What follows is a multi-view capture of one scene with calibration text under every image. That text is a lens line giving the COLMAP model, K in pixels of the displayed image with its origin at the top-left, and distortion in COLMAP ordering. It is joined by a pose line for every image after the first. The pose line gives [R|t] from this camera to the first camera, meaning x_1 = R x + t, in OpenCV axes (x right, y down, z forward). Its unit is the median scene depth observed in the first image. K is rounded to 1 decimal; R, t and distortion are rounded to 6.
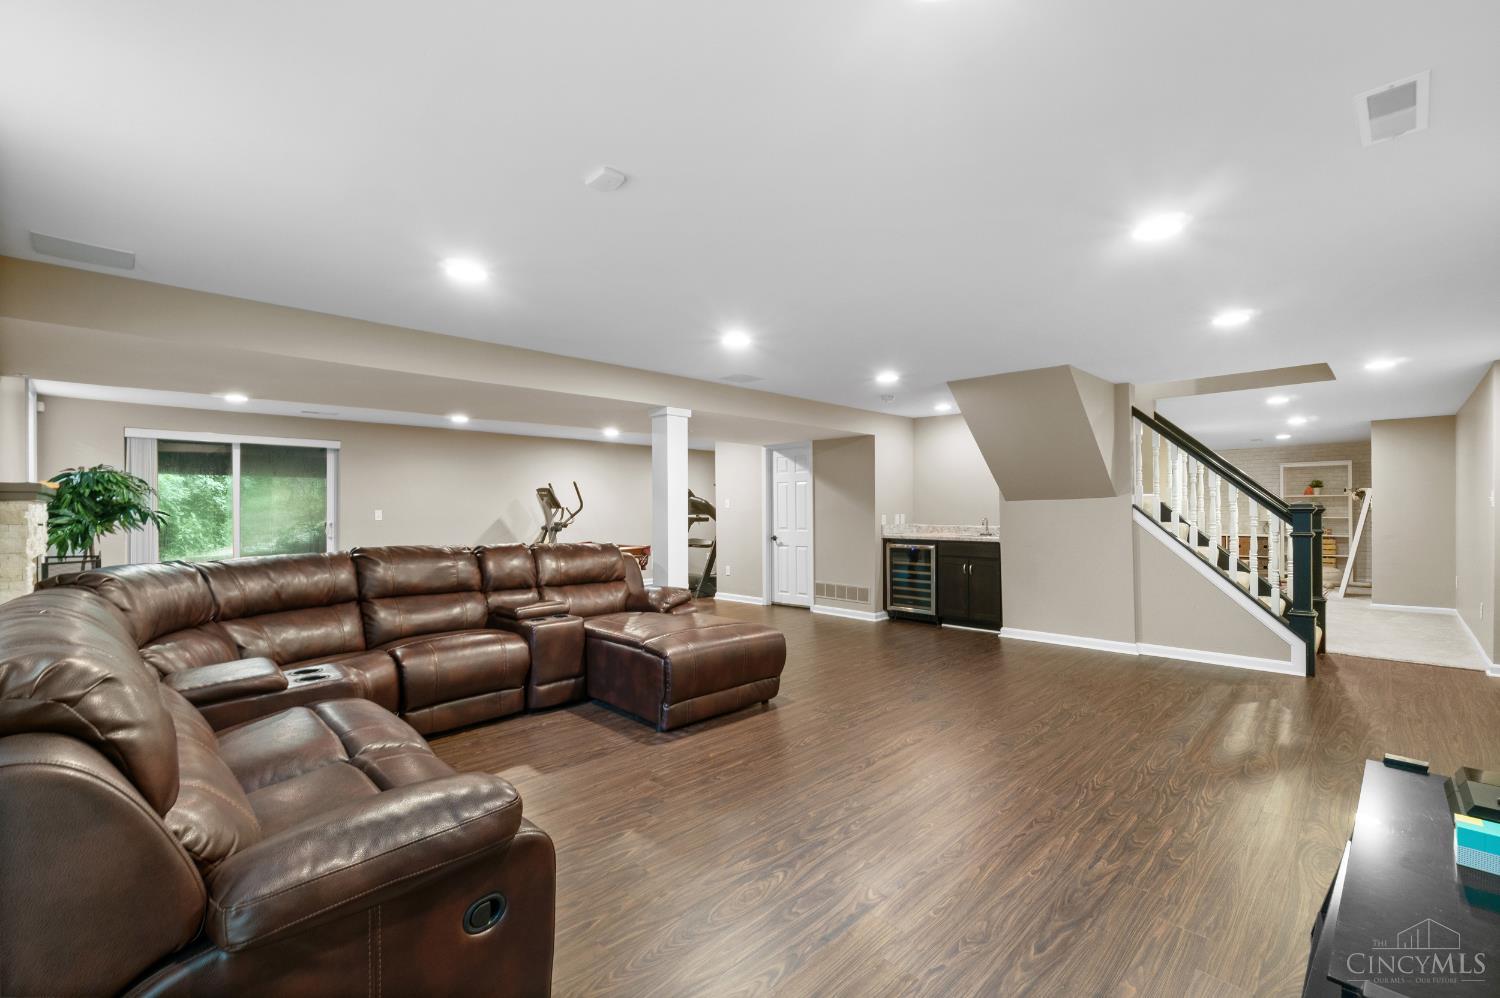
lens RADIAL K [[646.1, 0, 751.1], [0, 646.1, 502.6], [0, 0, 1]] dist [0.002318, 0.000315]
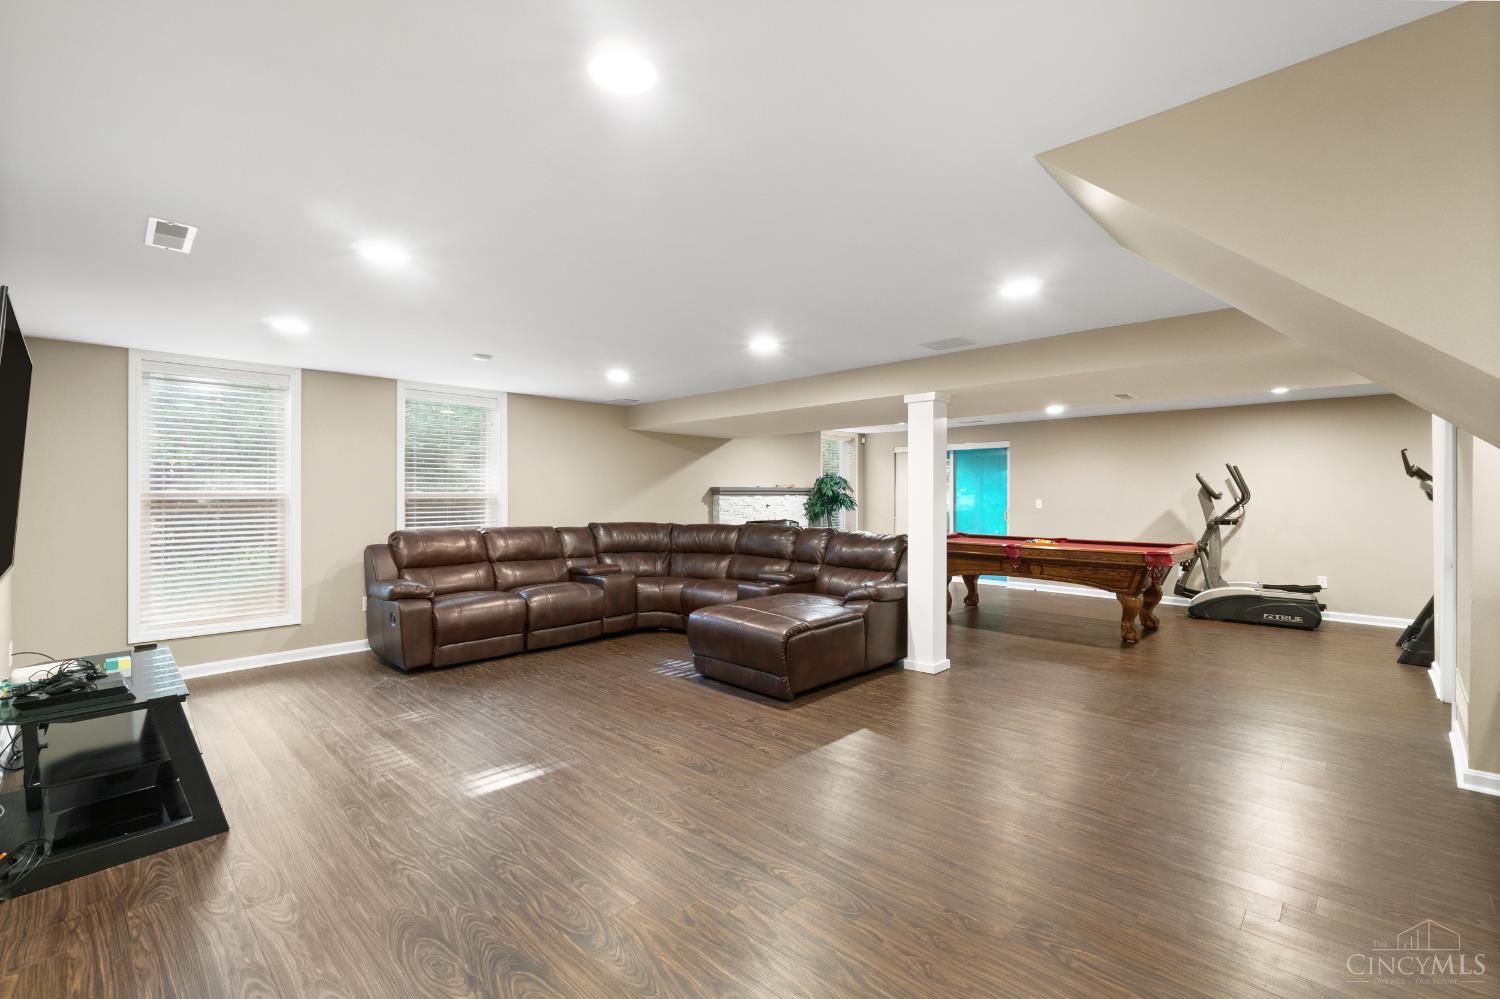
lens RADIAL K [[646.1, 0, 747.5], [0, 646.1, 491.6], [0, 0, 1]] dist [0.002318, 0.000315]
pose [[0.010478, -0.000946, -0.999945, 1.128026], [0.008719, 0.999962, -0.000855, -0.011044], [0.999907, -0.008710, 0.010486, 1.050747]]
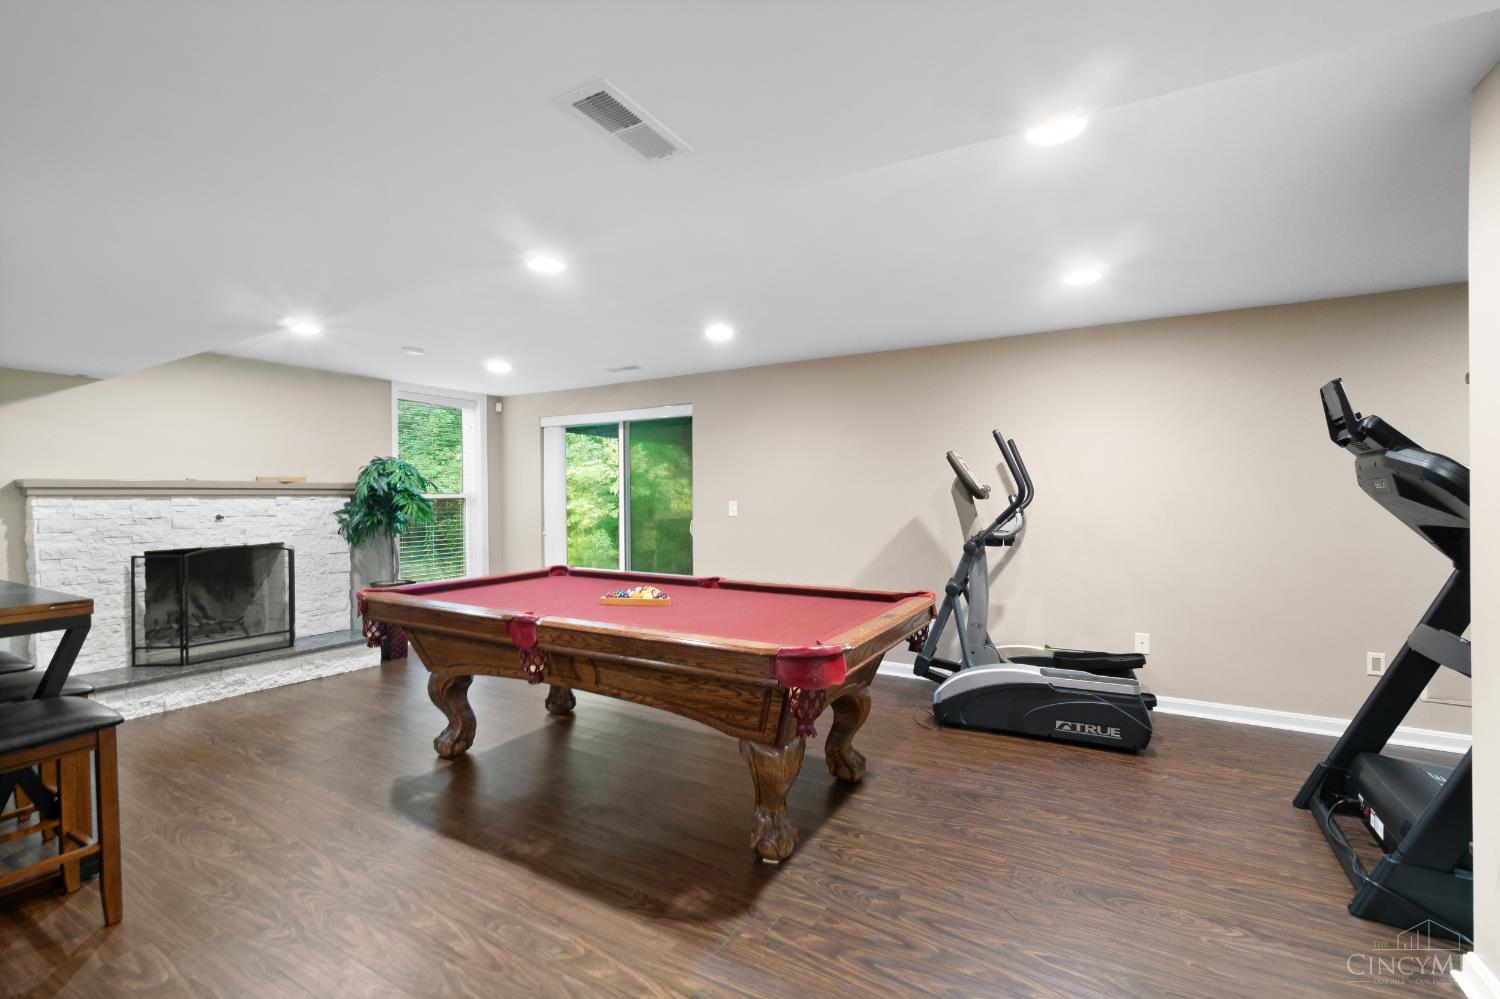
lens RADIAL K [[646.1, 0, 746.0], [0, 646.1, 501.5], [0, 0, 1]] dist [0.002318, 0.000315]
pose [[0.252674, 0.014329, -0.967445, 0.169342], [0.014631, 0.999719, 0.018628, 0.000381], [0.967441, -0.018862, 0.252393, 1.807799]]
